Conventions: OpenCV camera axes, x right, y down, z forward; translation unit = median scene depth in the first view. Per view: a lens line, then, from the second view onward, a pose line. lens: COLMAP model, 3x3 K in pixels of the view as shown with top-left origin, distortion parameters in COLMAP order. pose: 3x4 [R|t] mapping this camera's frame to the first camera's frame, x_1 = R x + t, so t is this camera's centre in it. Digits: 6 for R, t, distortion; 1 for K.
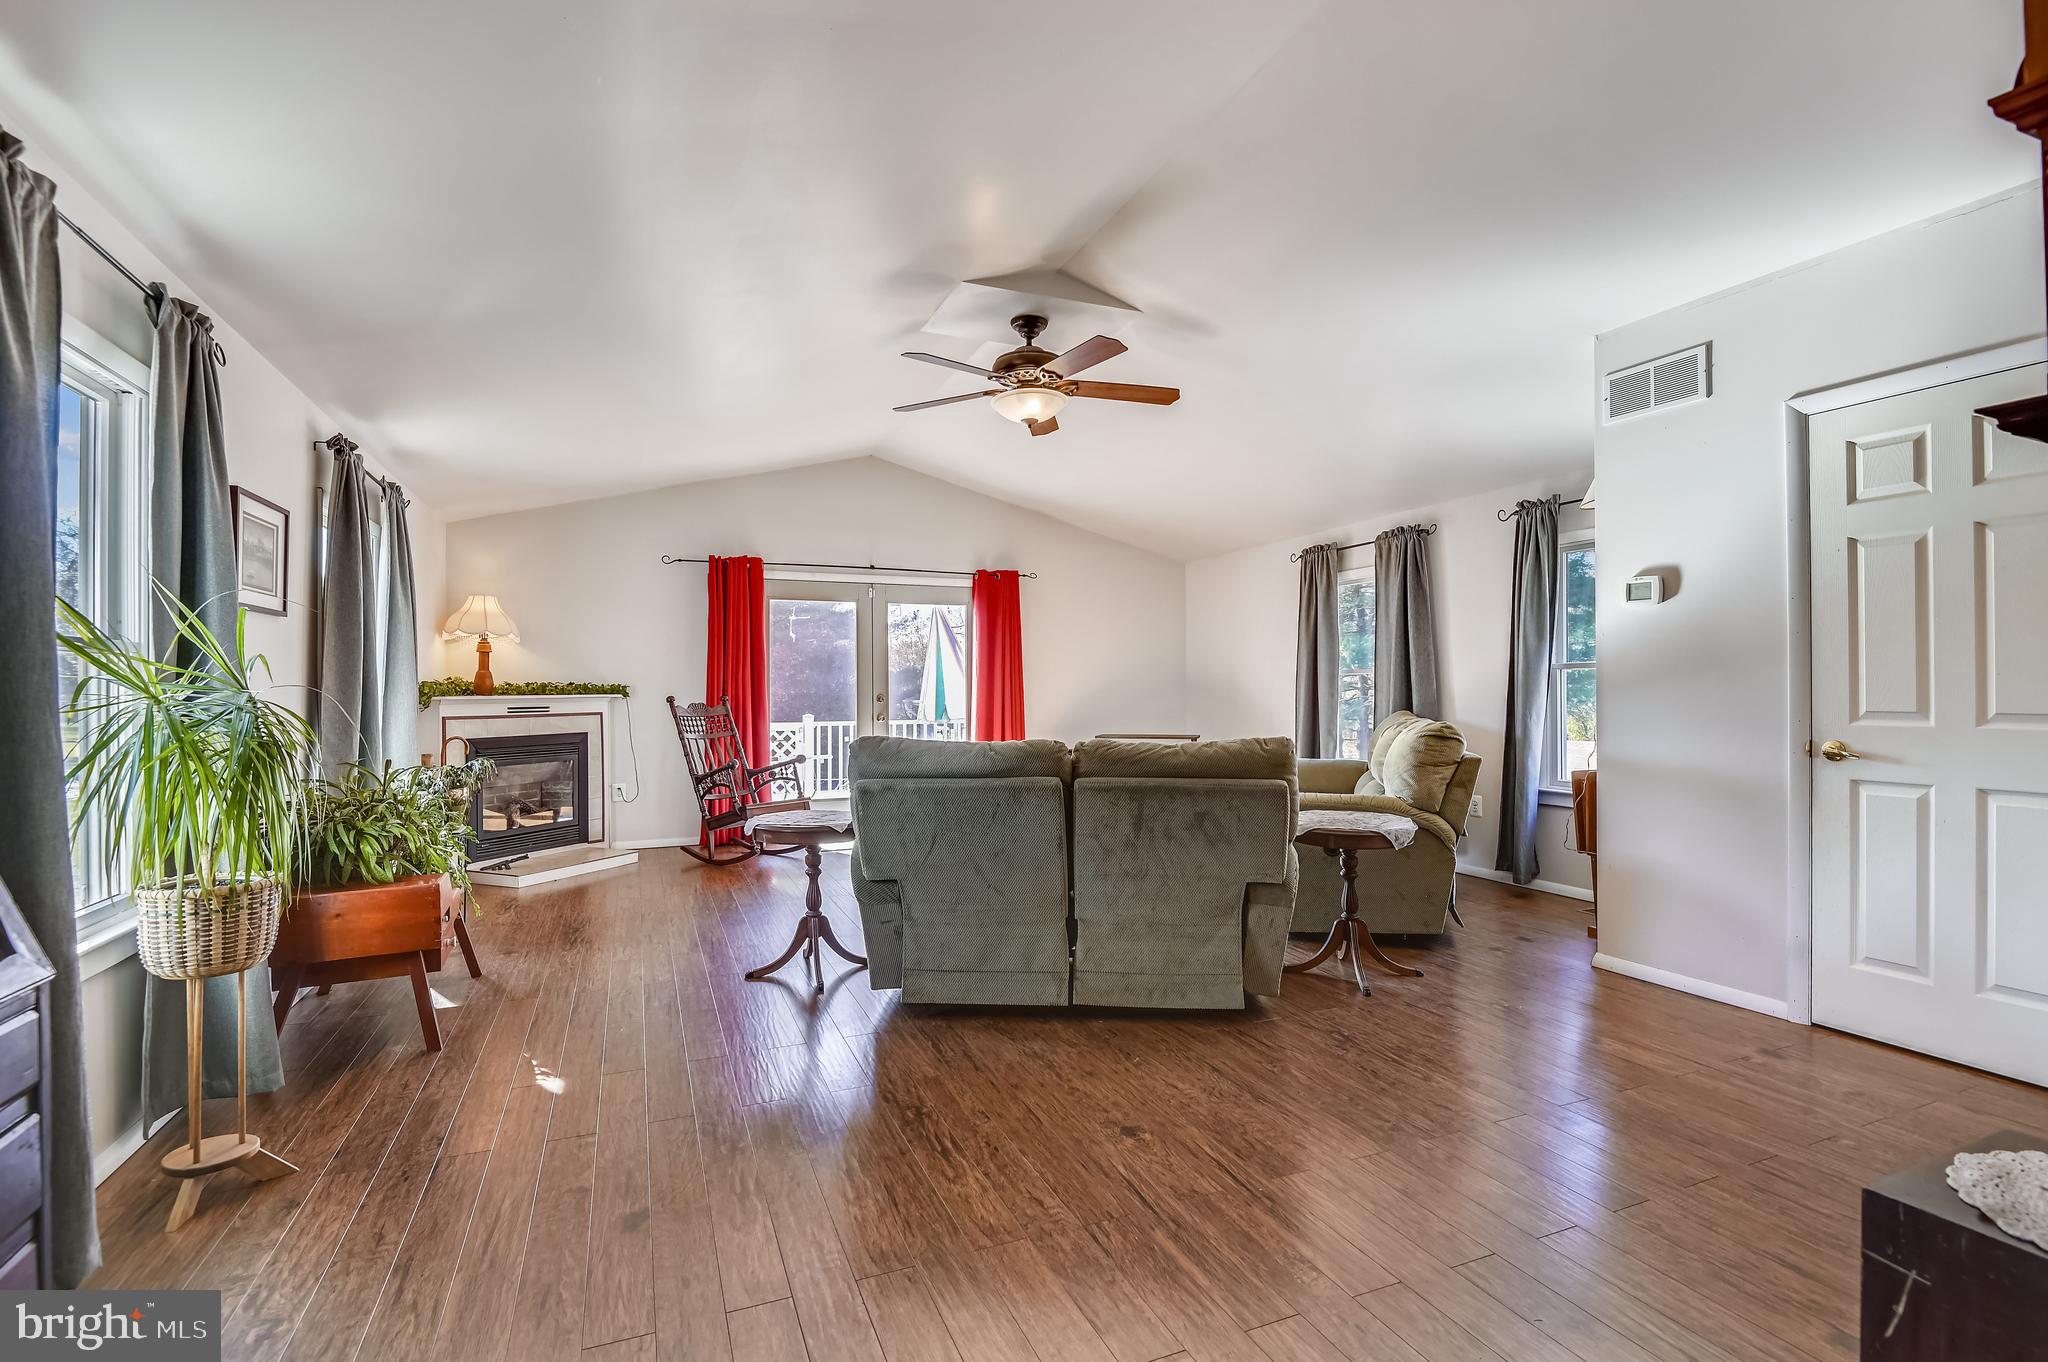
lens RADIAL K [[946.5, 0, 1041.8], [0, 946.5, 676.3], [0, 0, 1]] dist [0.017883, -0.000064]
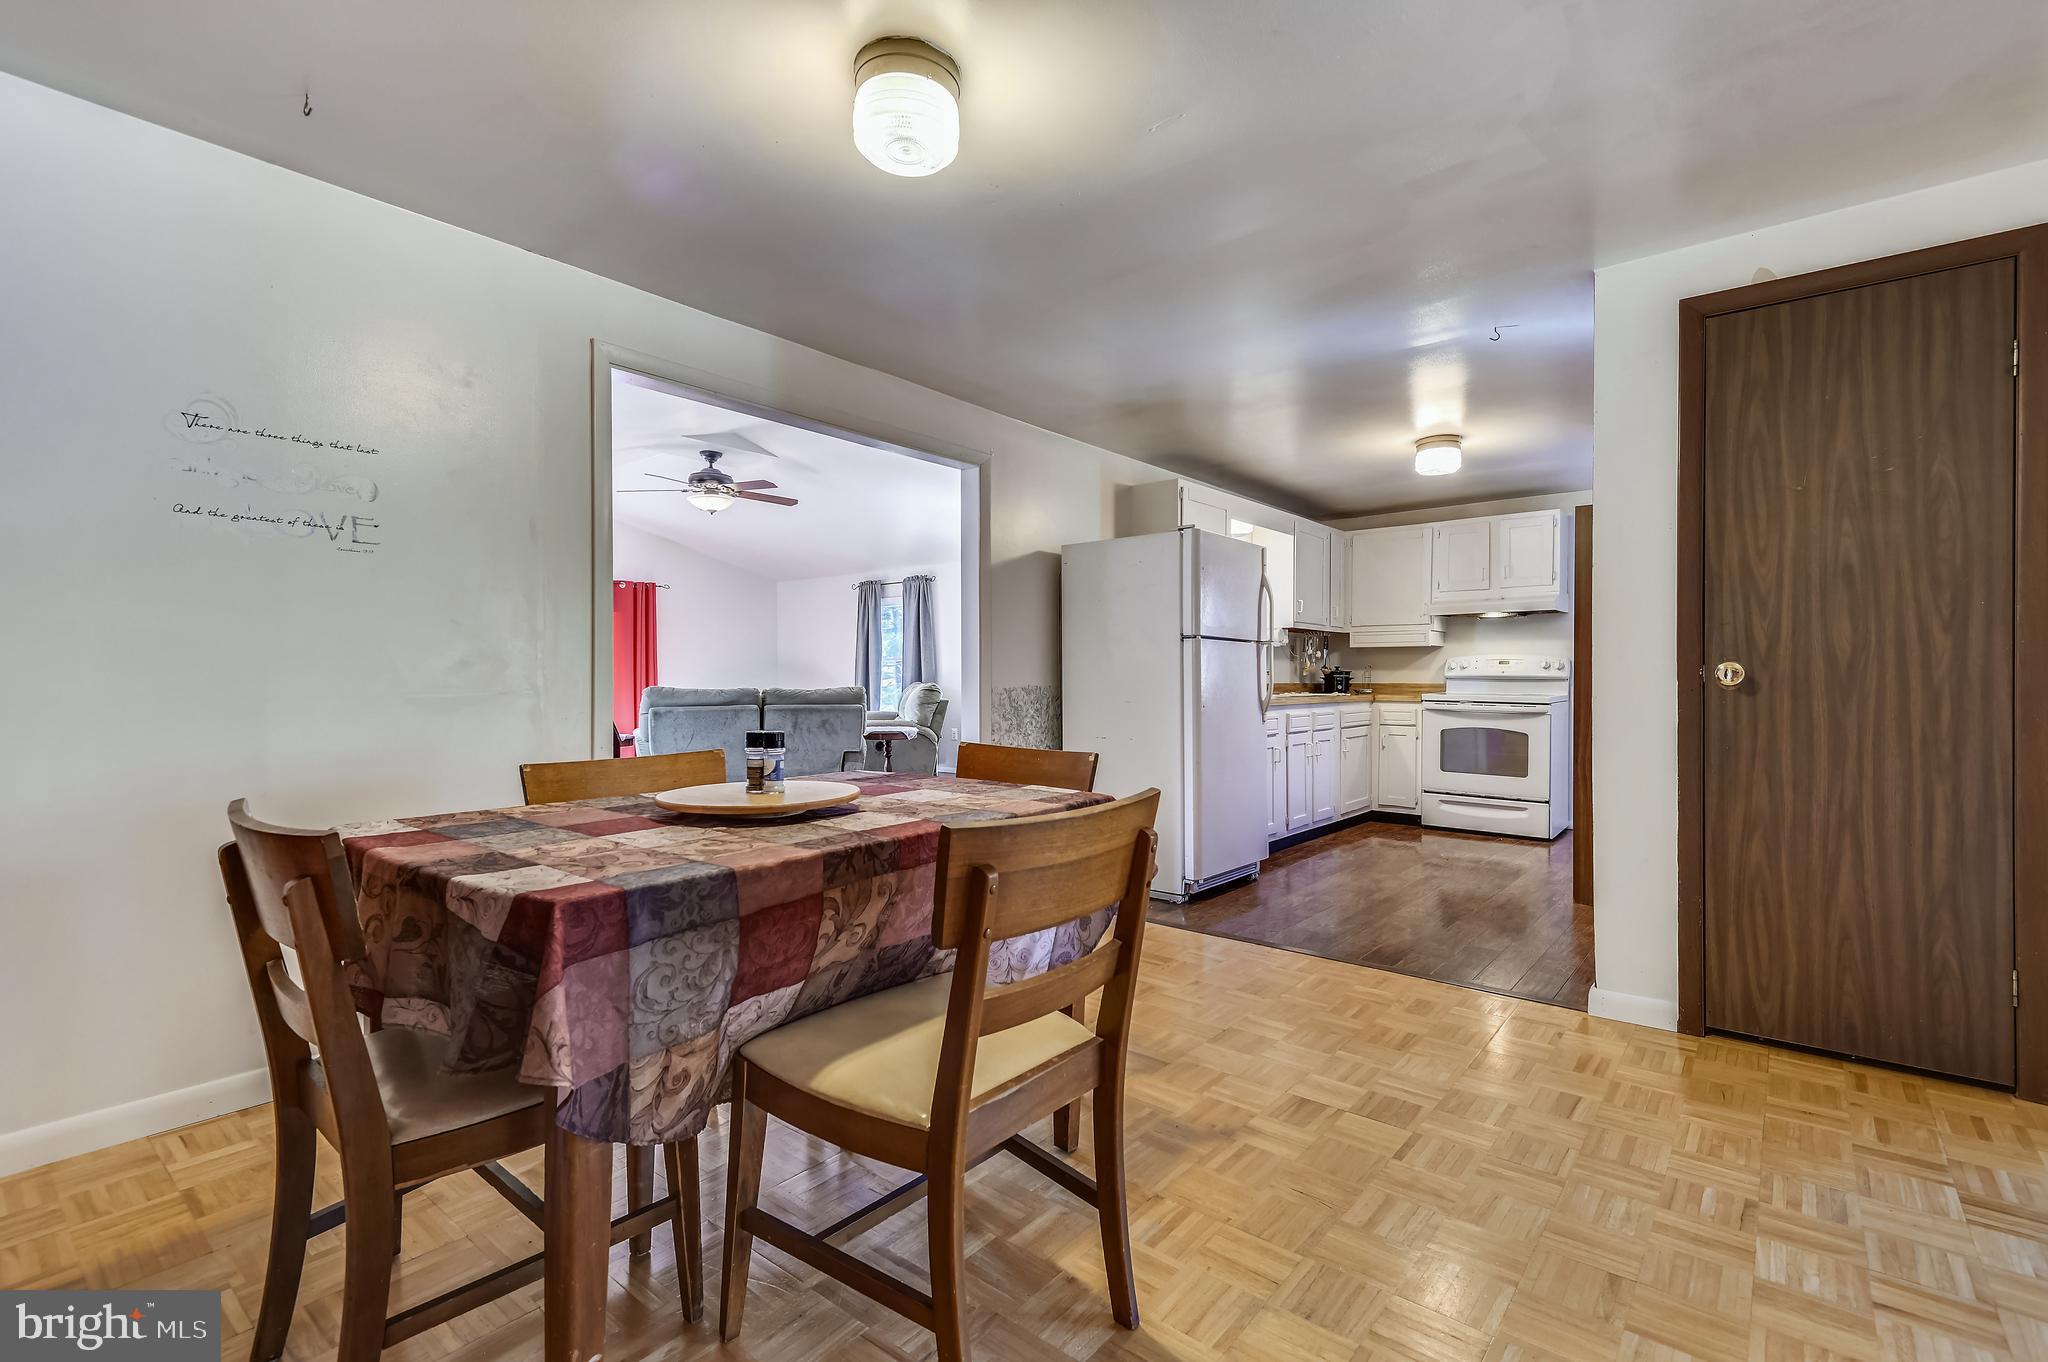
lens RADIAL K [[906.6, 0, 1024.0], [0, 906.6, 681.0], [0, 0, 1]] dist [0.040669, -0.019898]
pose [[0.892998, 0.002843, 0.450052, -0.178784], [-0.009123, 0.999889, 0.011784, 0.011657], [-0.449969, -0.014629, 0.892925, -0.531379]]
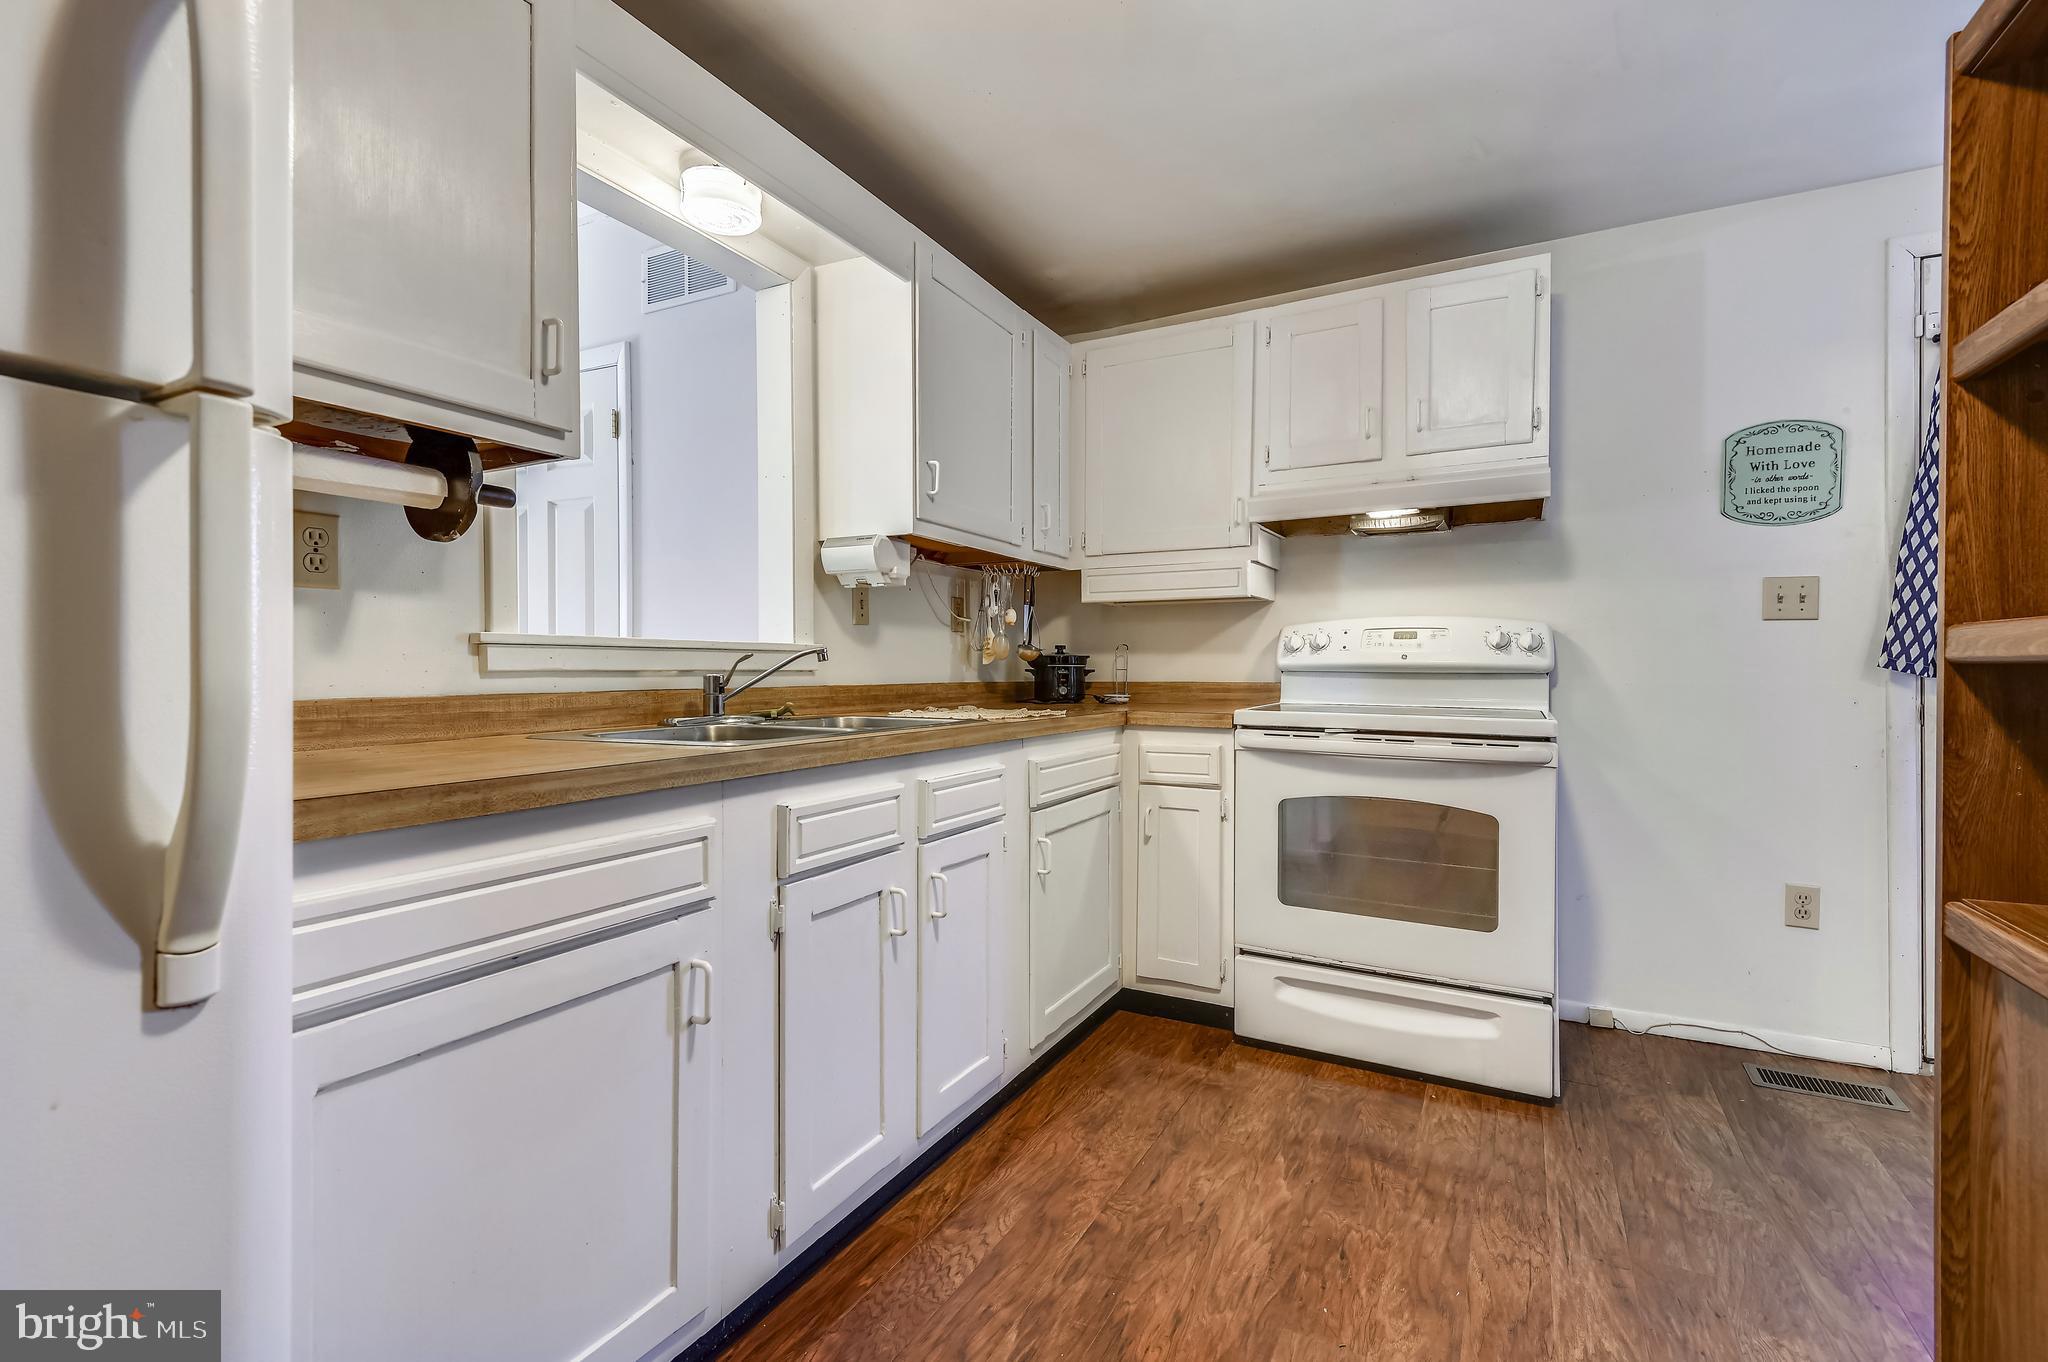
lens RADIAL K [[923.8, 0, 1024.0], [0, 923.8, 681.0], [0, 0, 1]] dist [0.019364, -0.021580]
pose [[0.778441, -0.005752, 0.627692, 0.314978], [-0.008336, 0.999775, 0.019501, 0.013427], [-0.627663, -0.020413, 0.778218, -0.108358]]
